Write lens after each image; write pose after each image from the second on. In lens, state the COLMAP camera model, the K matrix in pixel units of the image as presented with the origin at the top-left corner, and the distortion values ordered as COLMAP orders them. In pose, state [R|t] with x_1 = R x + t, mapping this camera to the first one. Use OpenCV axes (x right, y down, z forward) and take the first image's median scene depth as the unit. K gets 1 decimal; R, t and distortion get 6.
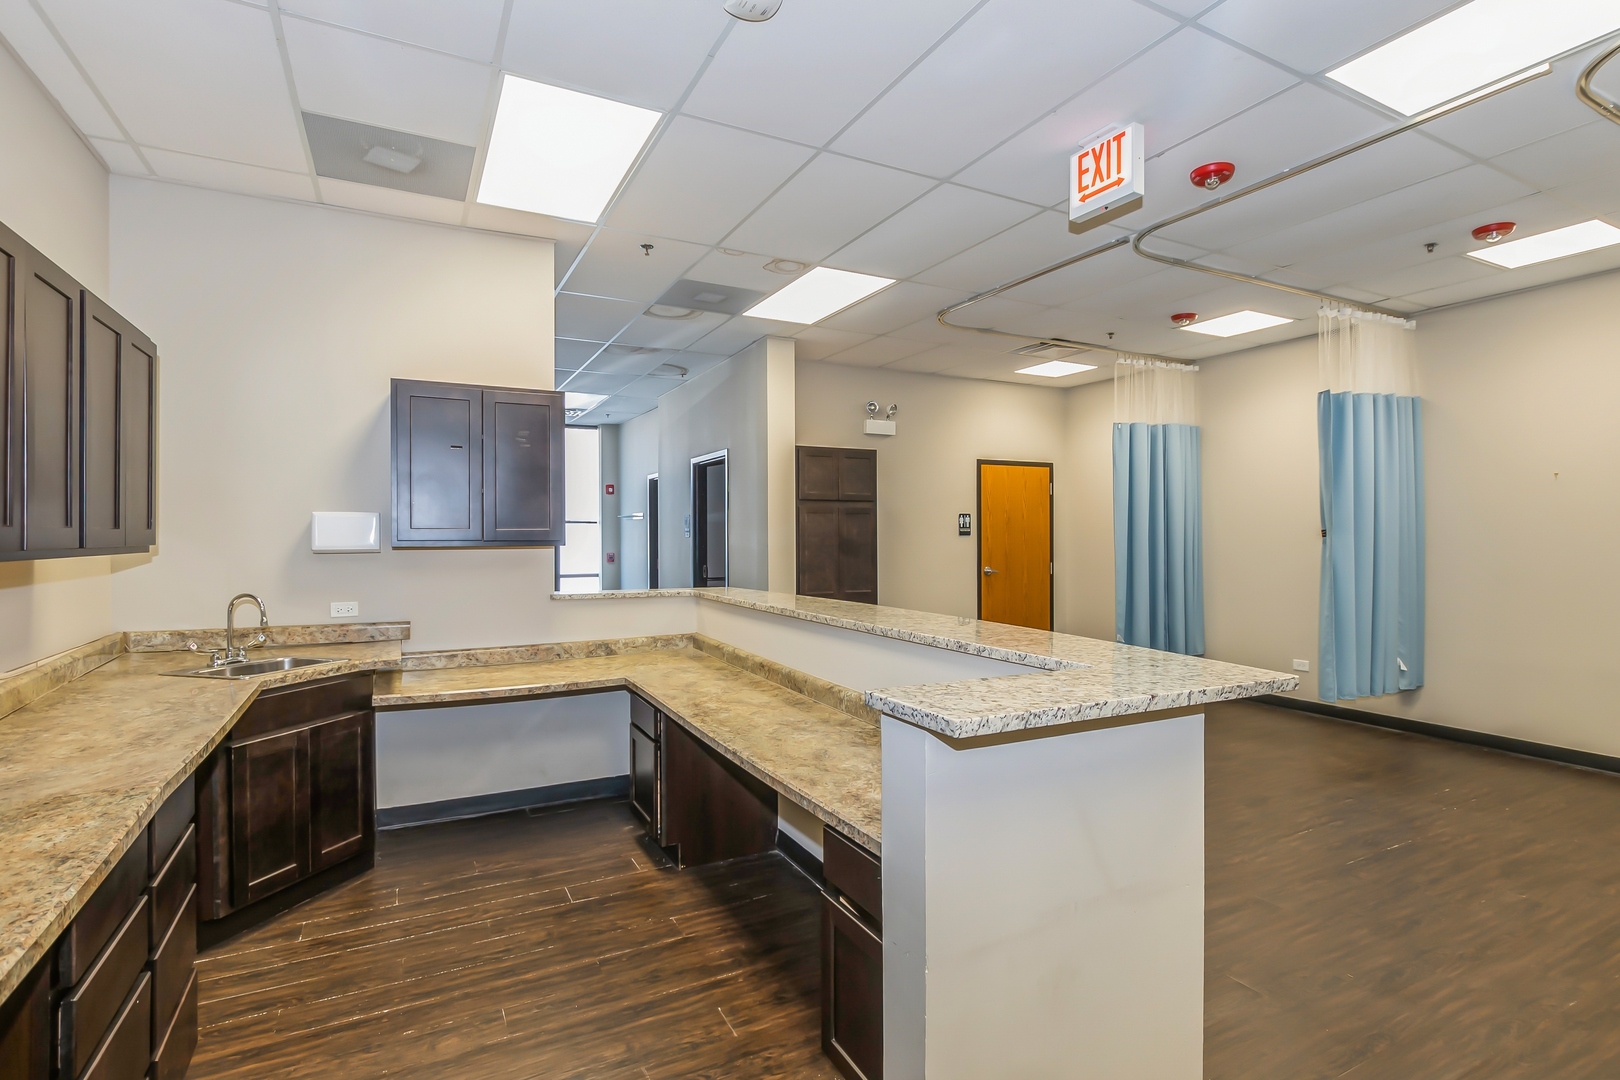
lens RADIAL K [[783.5, 0, 813.9], [0, 783.5, 535.5], [0, 0, 1]] dist [0.001147, 0.000551]
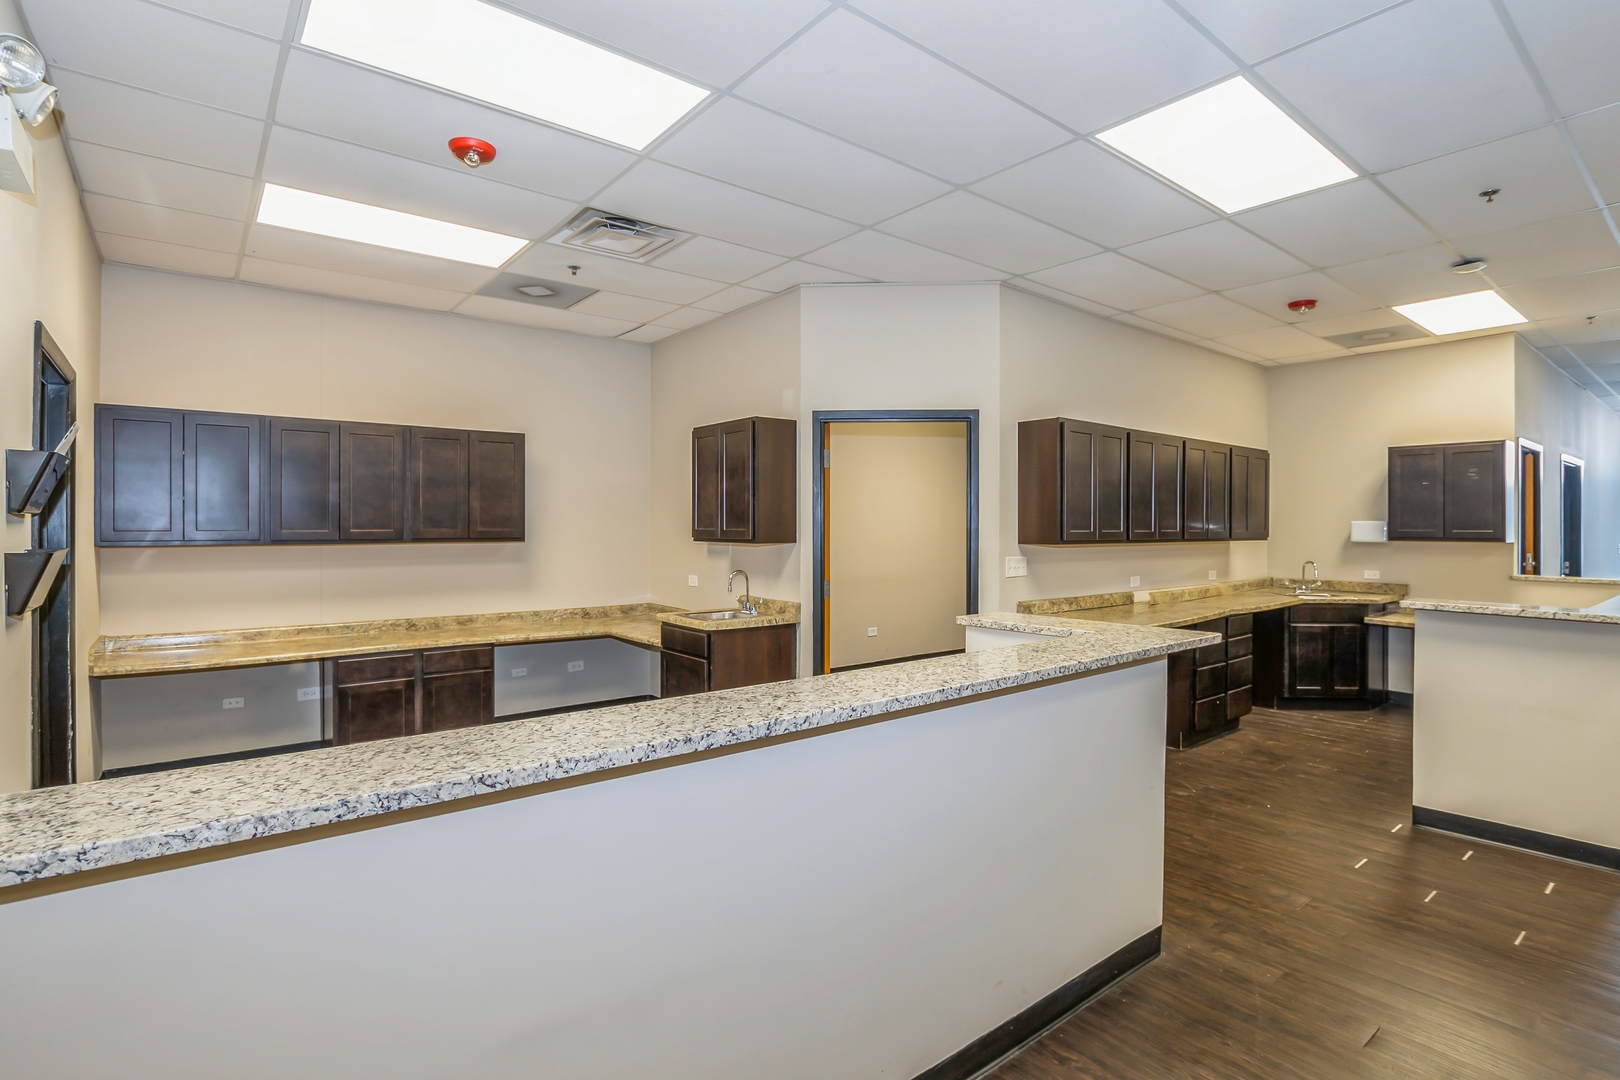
lens RADIAL K [[783.5, 0, 813.1], [0, 783.5, 533.5], [0, 0, 1]] dist [0.001147, 0.000551]
pose [[0.190925, 0.011715, -0.981535, 1.081448], [-0.006091, 0.999924, 0.010750, -0.016492], [0.981586, 0.003926, 0.190982, -0.714335]]
